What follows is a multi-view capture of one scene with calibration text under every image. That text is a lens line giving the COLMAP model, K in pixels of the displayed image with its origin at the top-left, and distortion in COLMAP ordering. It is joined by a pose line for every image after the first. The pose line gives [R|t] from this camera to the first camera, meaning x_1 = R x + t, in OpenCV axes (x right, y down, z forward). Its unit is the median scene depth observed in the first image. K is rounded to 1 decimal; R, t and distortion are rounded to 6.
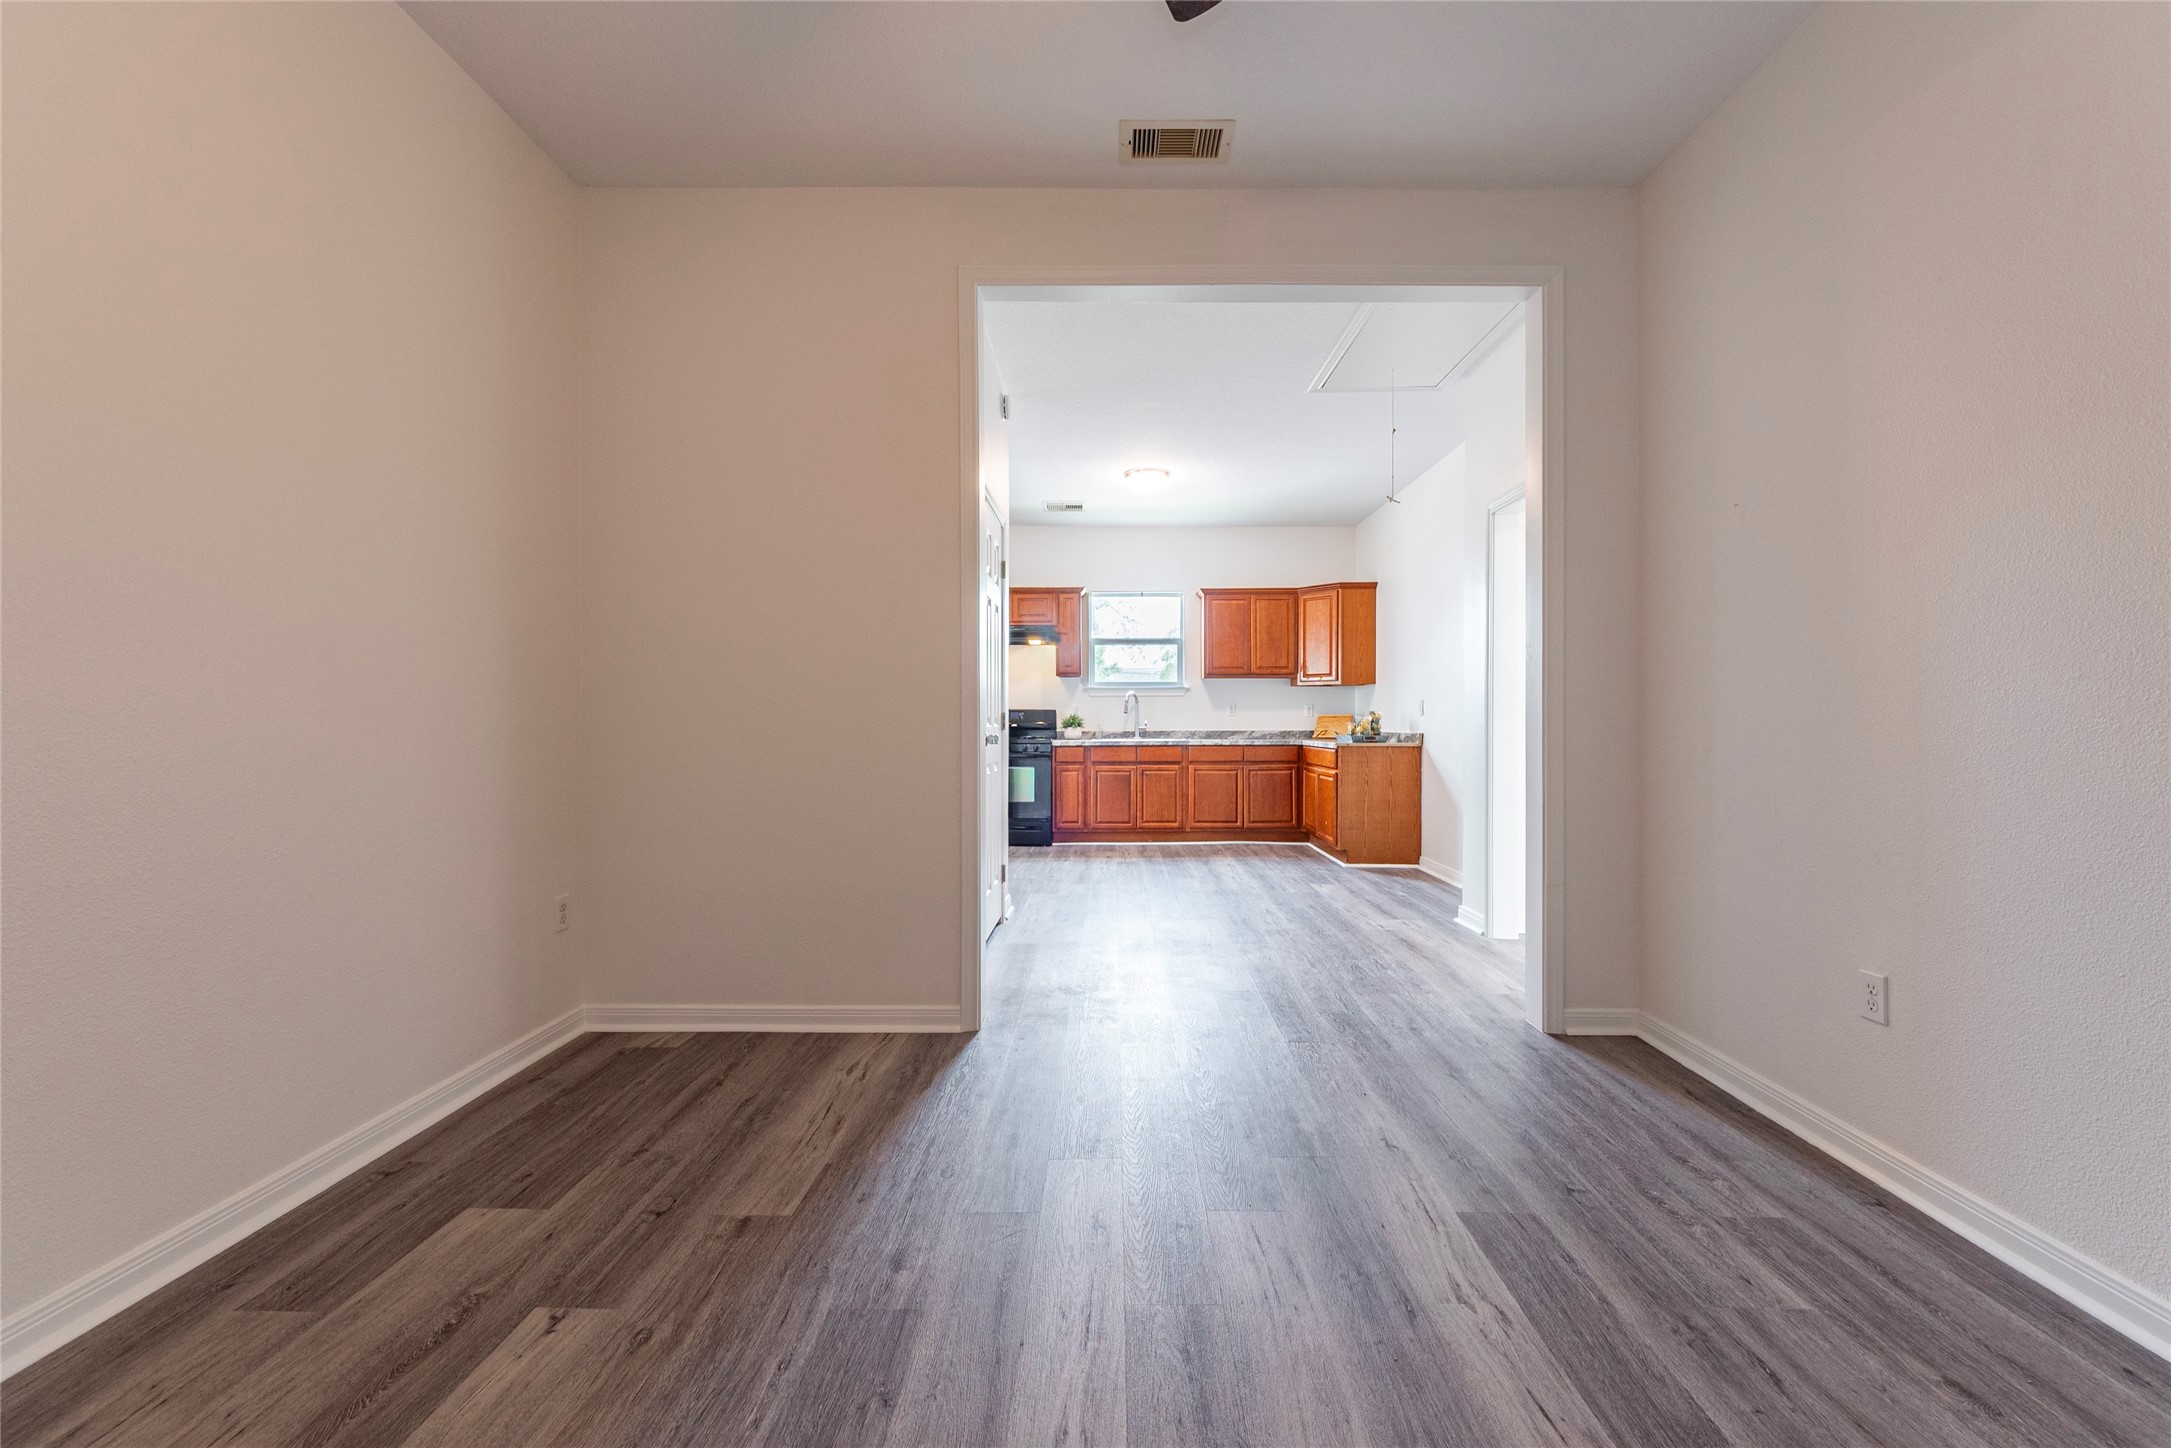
lens RADIAL K [[833.4, 0, 1079.7], [0, 833.4, 717.4], [0, 0, 1]] dist [-0.005127, -0.000043]
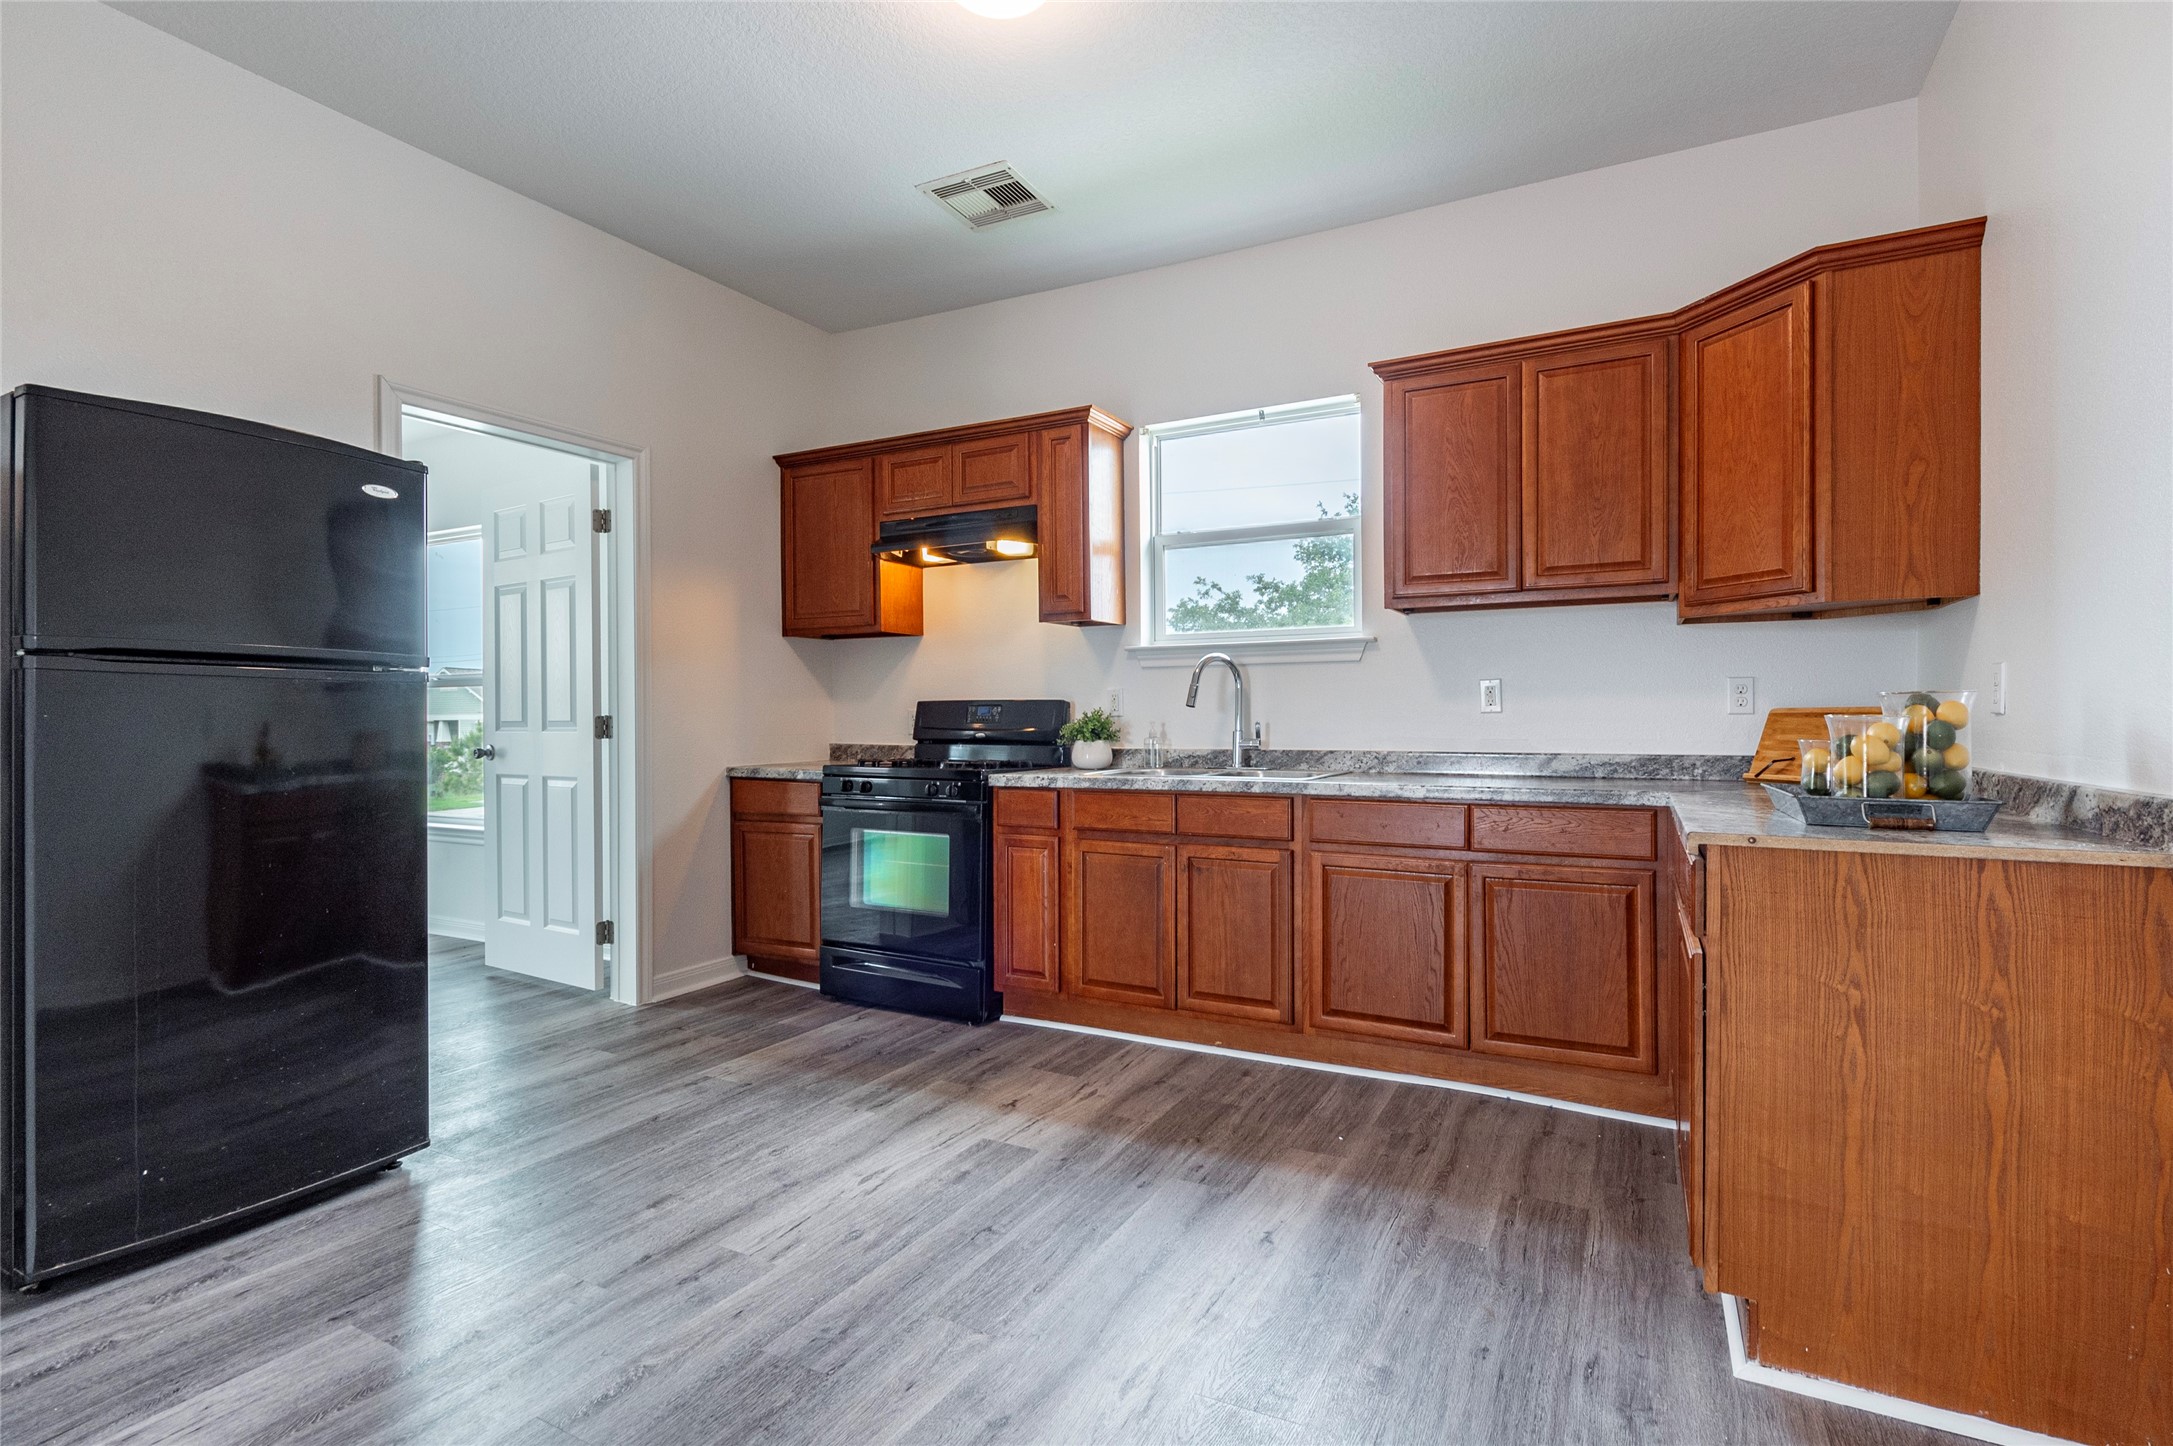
lens RADIAL K [[1002.6, 0, 1103.6], [0, 1002.6, 719.2], [0, 0, 1]] dist [0.001403, 0.000434]
pose [[0.890558, 0.001214, -0.454867, 0.630856], [0.003319, 0.999952, 0.009166, -0.010407], [0.454857, -0.009673, 0.890512, 1.455595]]
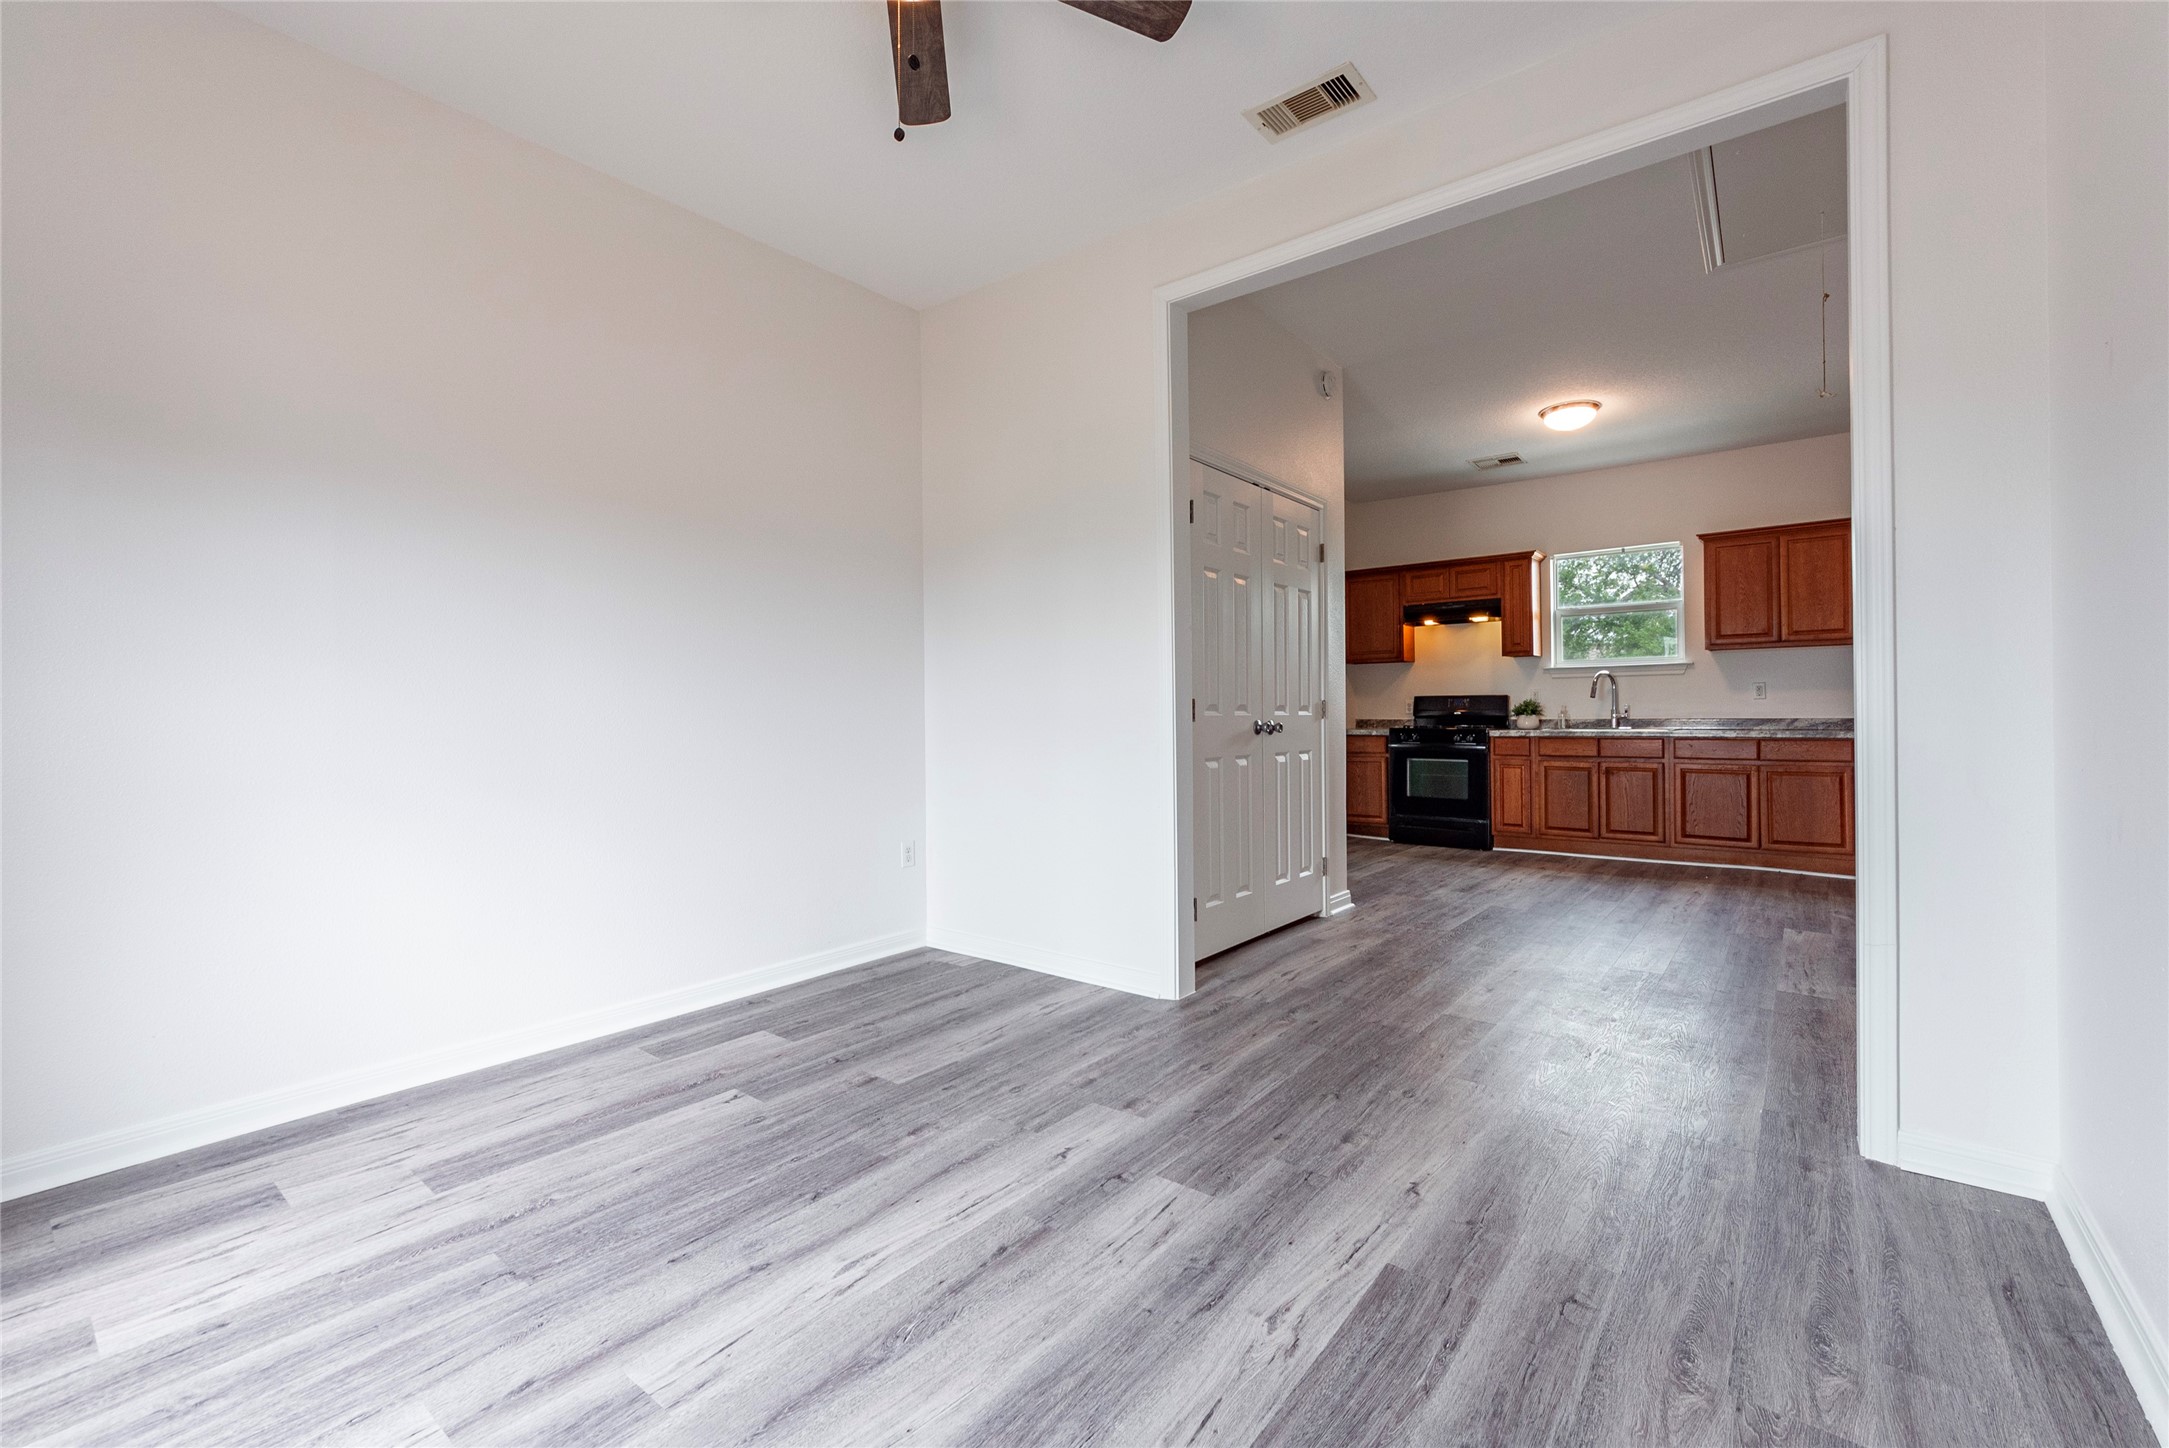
lens RADIAL K [[881.1, 0, 1117.2], [0, 881.1, 710.5], [0, 0, 1]] dist [0.000877, -0.000676]
pose [[0.808011, -0.005942, -0.589137, 0.499159], [0.009094, 0.999956, 0.002388, 0.002879], [0.589097, -0.007287, 0.808030, 0.050667]]
